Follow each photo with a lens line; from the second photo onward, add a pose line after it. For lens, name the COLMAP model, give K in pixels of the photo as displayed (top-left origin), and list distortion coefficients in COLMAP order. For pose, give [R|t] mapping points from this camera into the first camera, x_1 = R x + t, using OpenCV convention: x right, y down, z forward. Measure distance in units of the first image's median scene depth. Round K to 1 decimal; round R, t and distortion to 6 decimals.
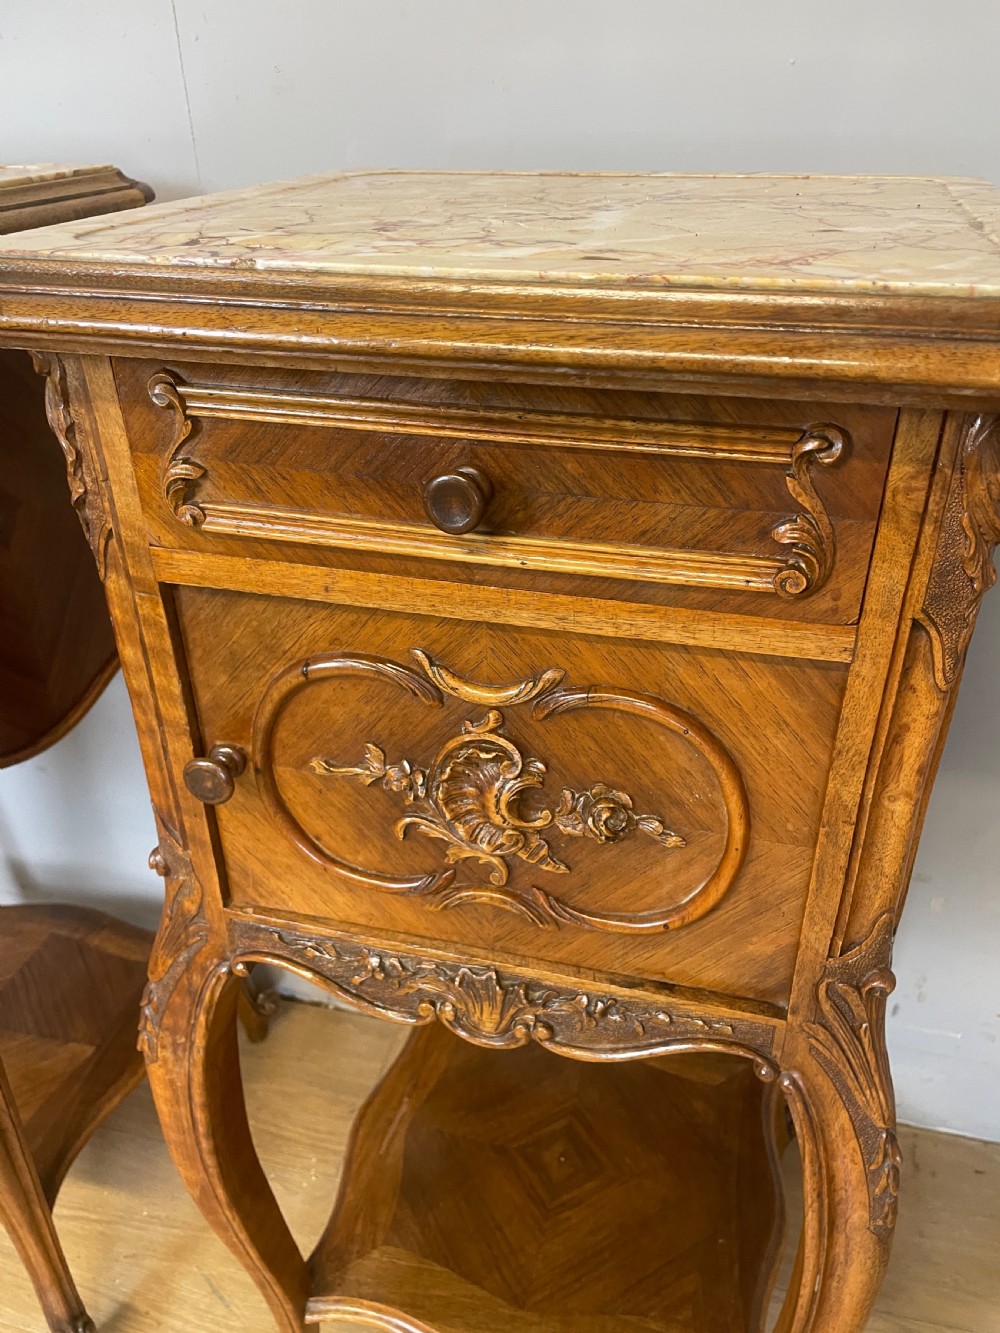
lens RADIAL K [[1011.8, 0, 514.6], [0, 1011.8, 677.1], [0, 0, 1]] dist [0.093935, -0.123992]
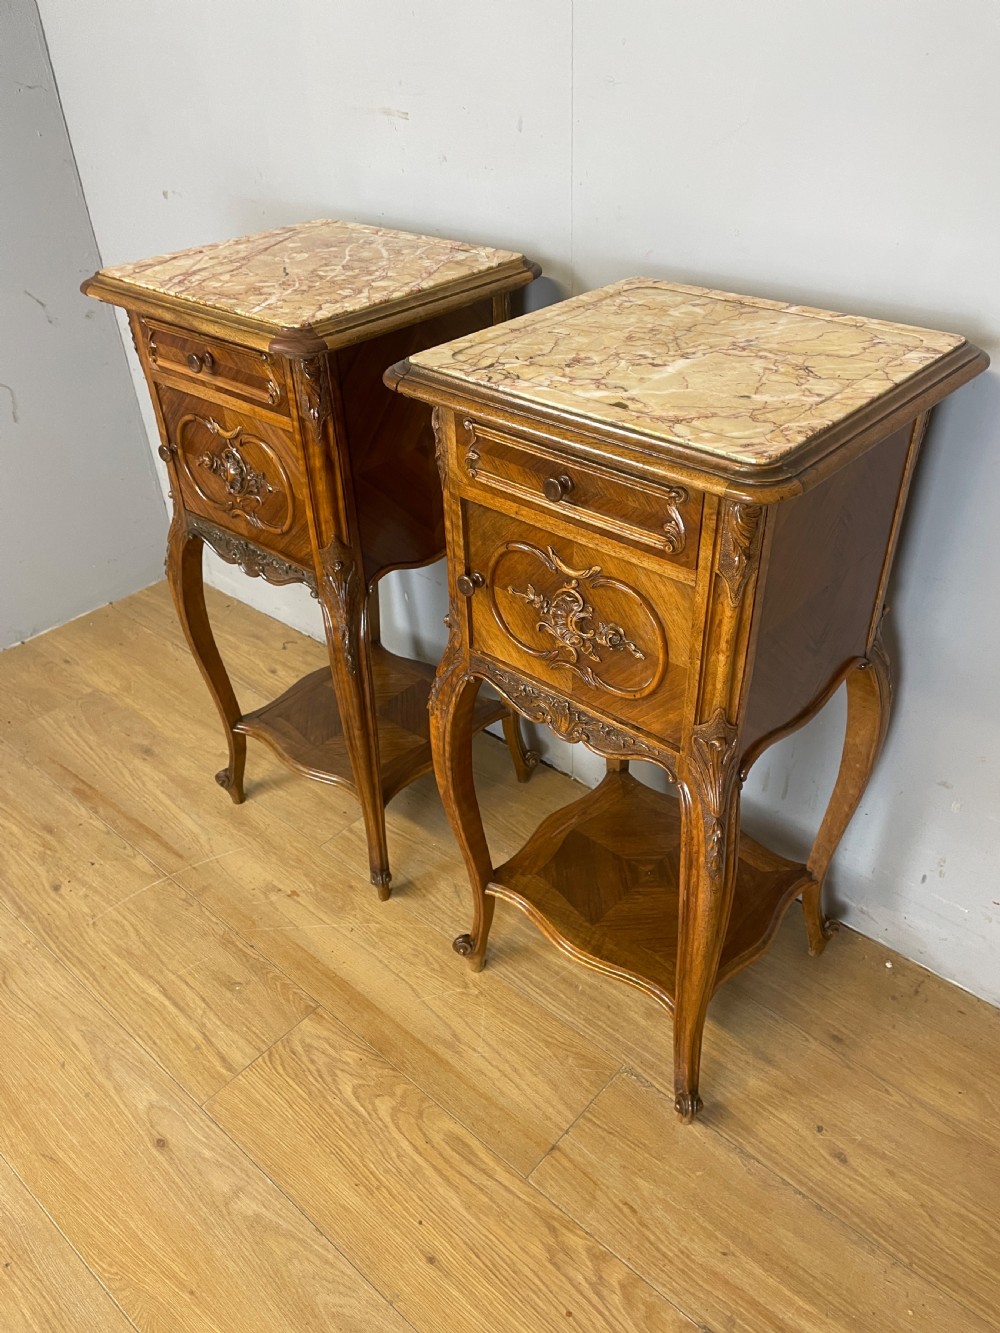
lens RADIAL K [[1011.8, 0, 507.8], [0, 1011.8, 670.0], [0, 0, 1]] dist [0.093935, -0.123992]
pose [[0.889708, 0.248252, -0.383133, 0.706331], [-0.211838, 0.967904, 0.135227, -0.042046], [0.404407, -0.039150, 0.913741, -1.054415]]
